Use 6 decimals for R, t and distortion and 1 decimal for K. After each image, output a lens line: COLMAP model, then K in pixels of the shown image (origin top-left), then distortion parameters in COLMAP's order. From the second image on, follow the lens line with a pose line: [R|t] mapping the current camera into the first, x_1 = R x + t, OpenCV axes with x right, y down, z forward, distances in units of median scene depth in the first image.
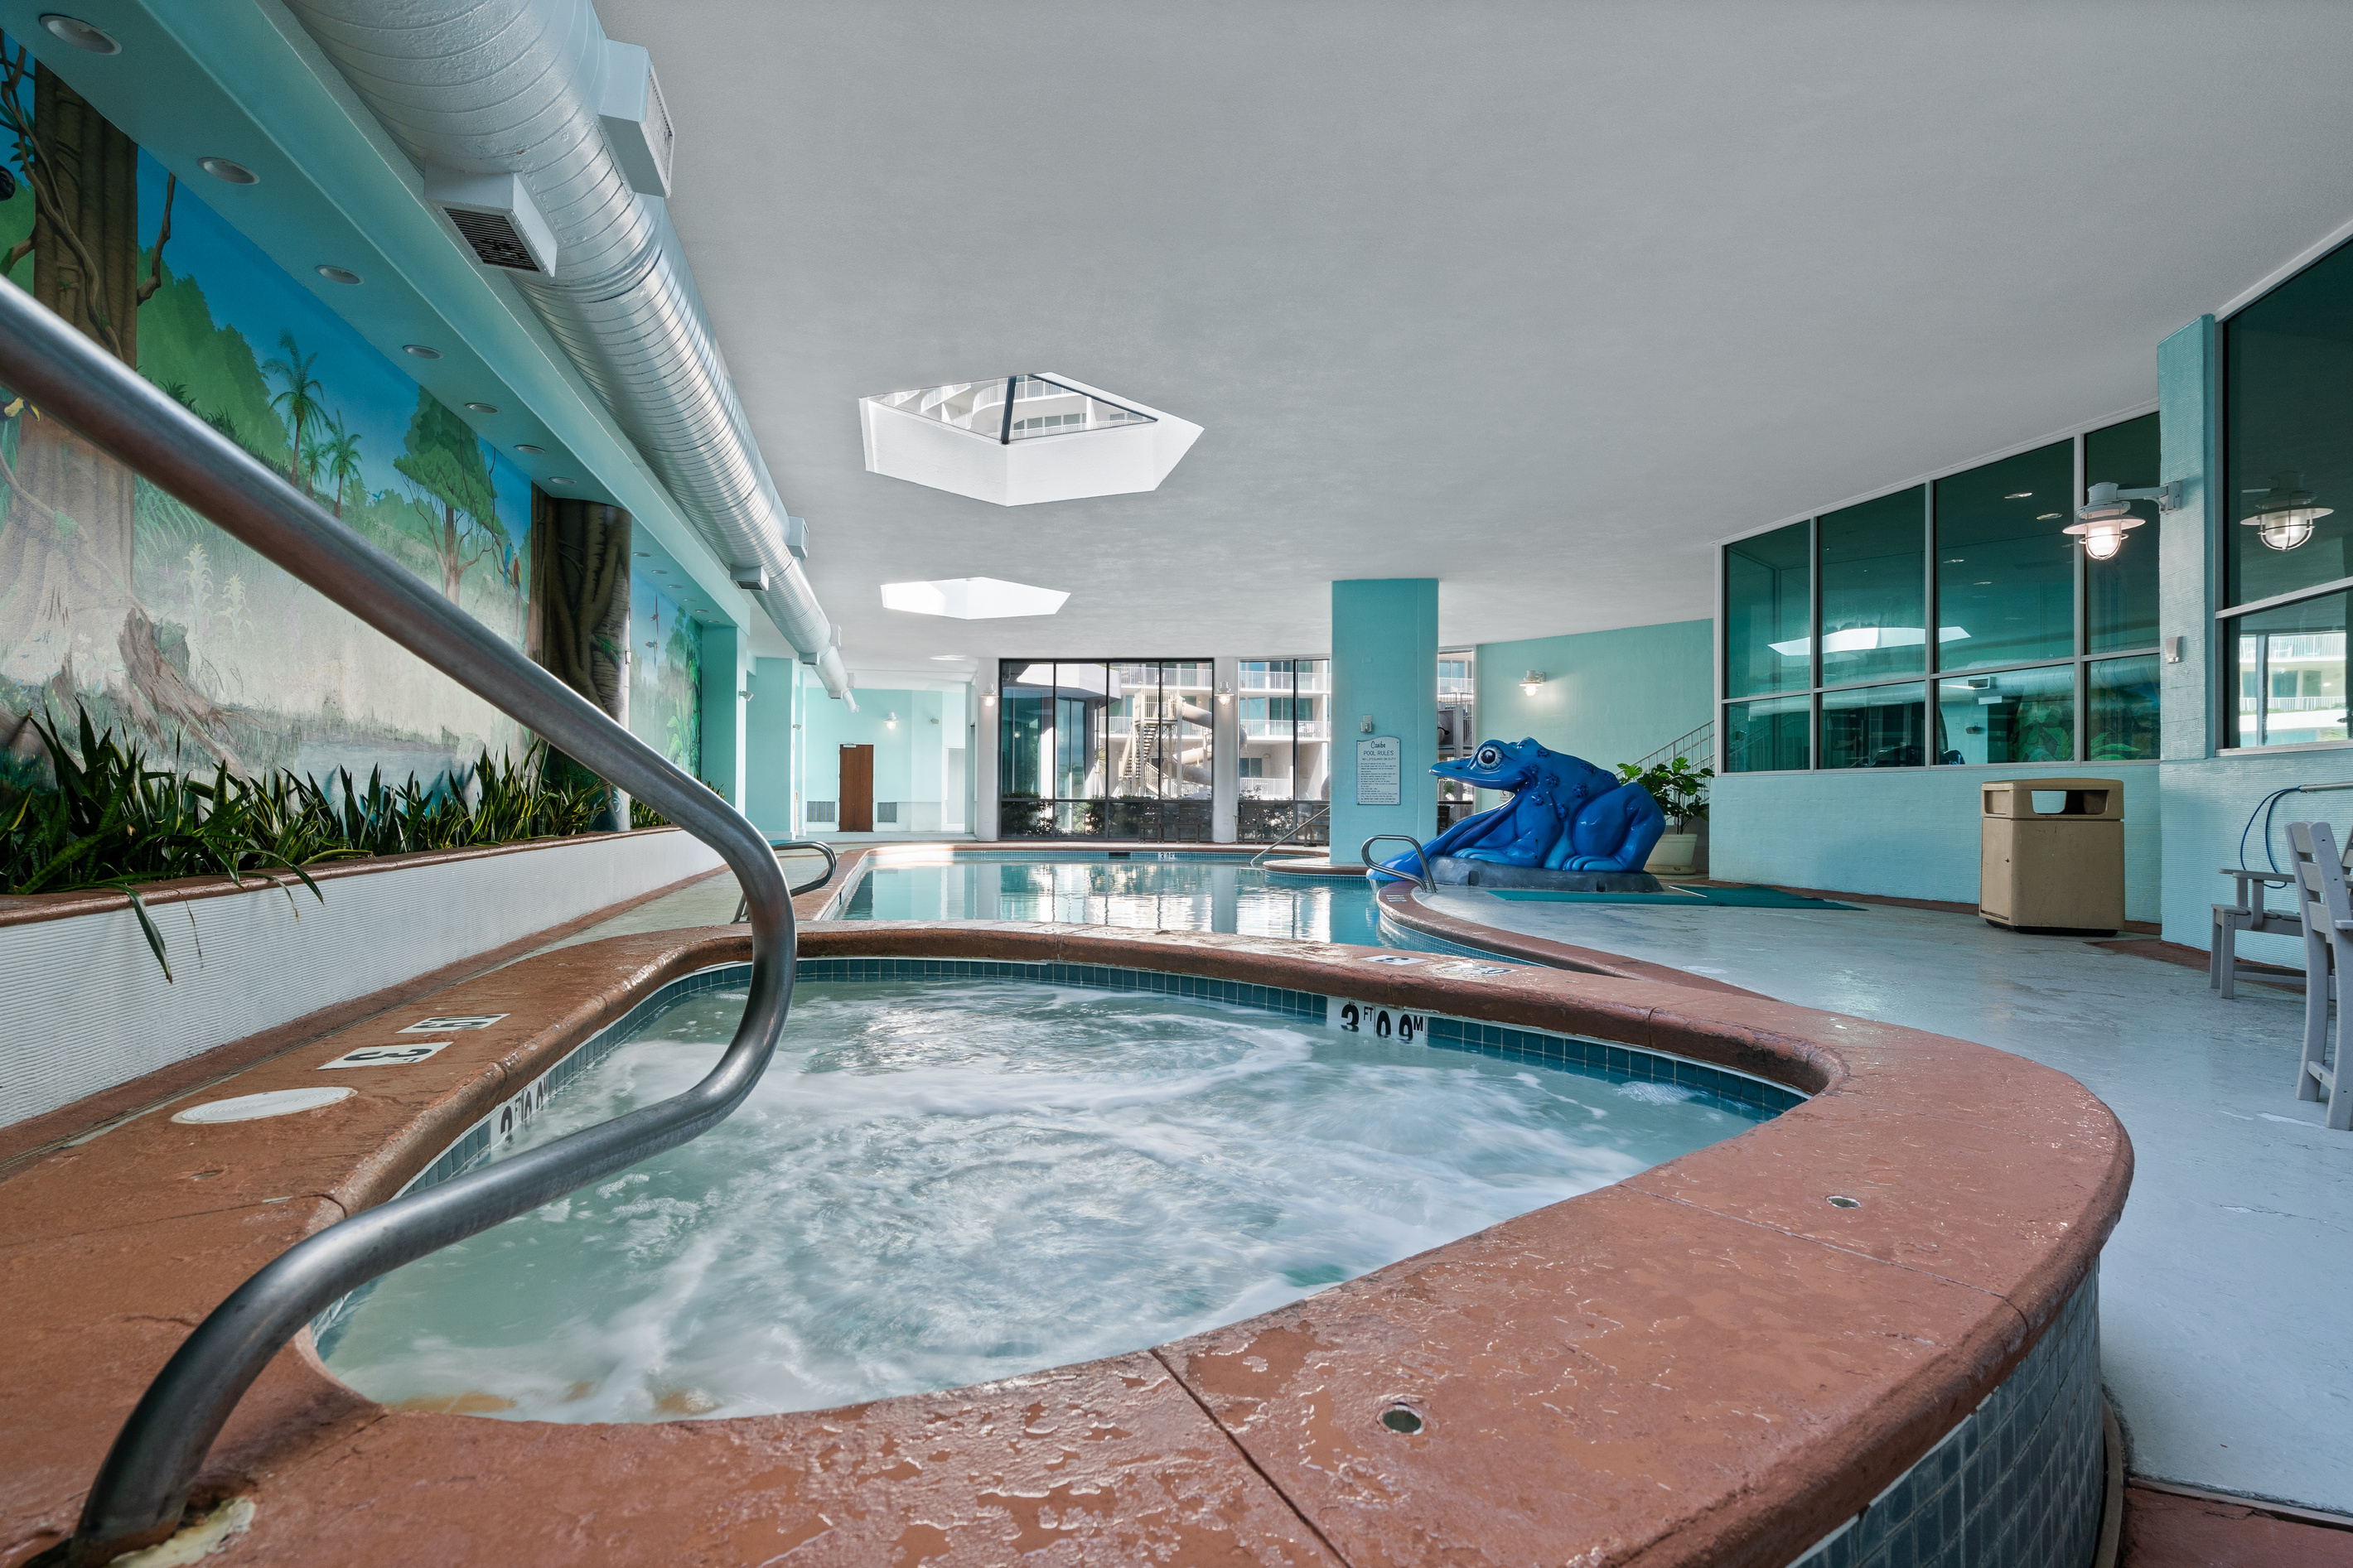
lens RADIAL K [[1099.1, 0, 1157.4], [0, 1099.1, 783.5], [0, 0, 1]] dist [0.001229, -0.000003]
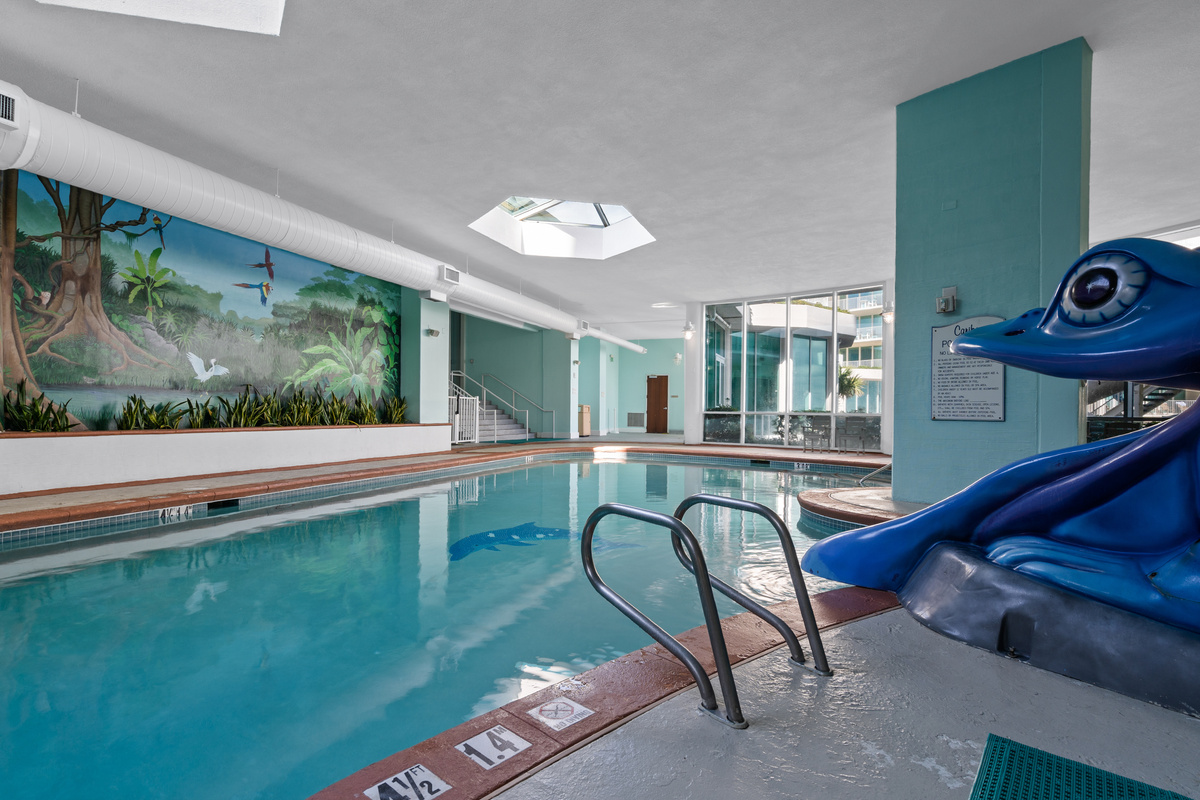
lens RADIAL K [[560.6, 0, 590.2], [0, 560.6, 399.8], [0, 0, 1]] dist [0.001229, -0.000003]
pose [[0.797902, -0.004142, -0.602773, 0.161770], [-0.002761, 0.999941, -0.010526, 0.007706], [0.602781, 0.010063, 0.797843, 0.436194]]
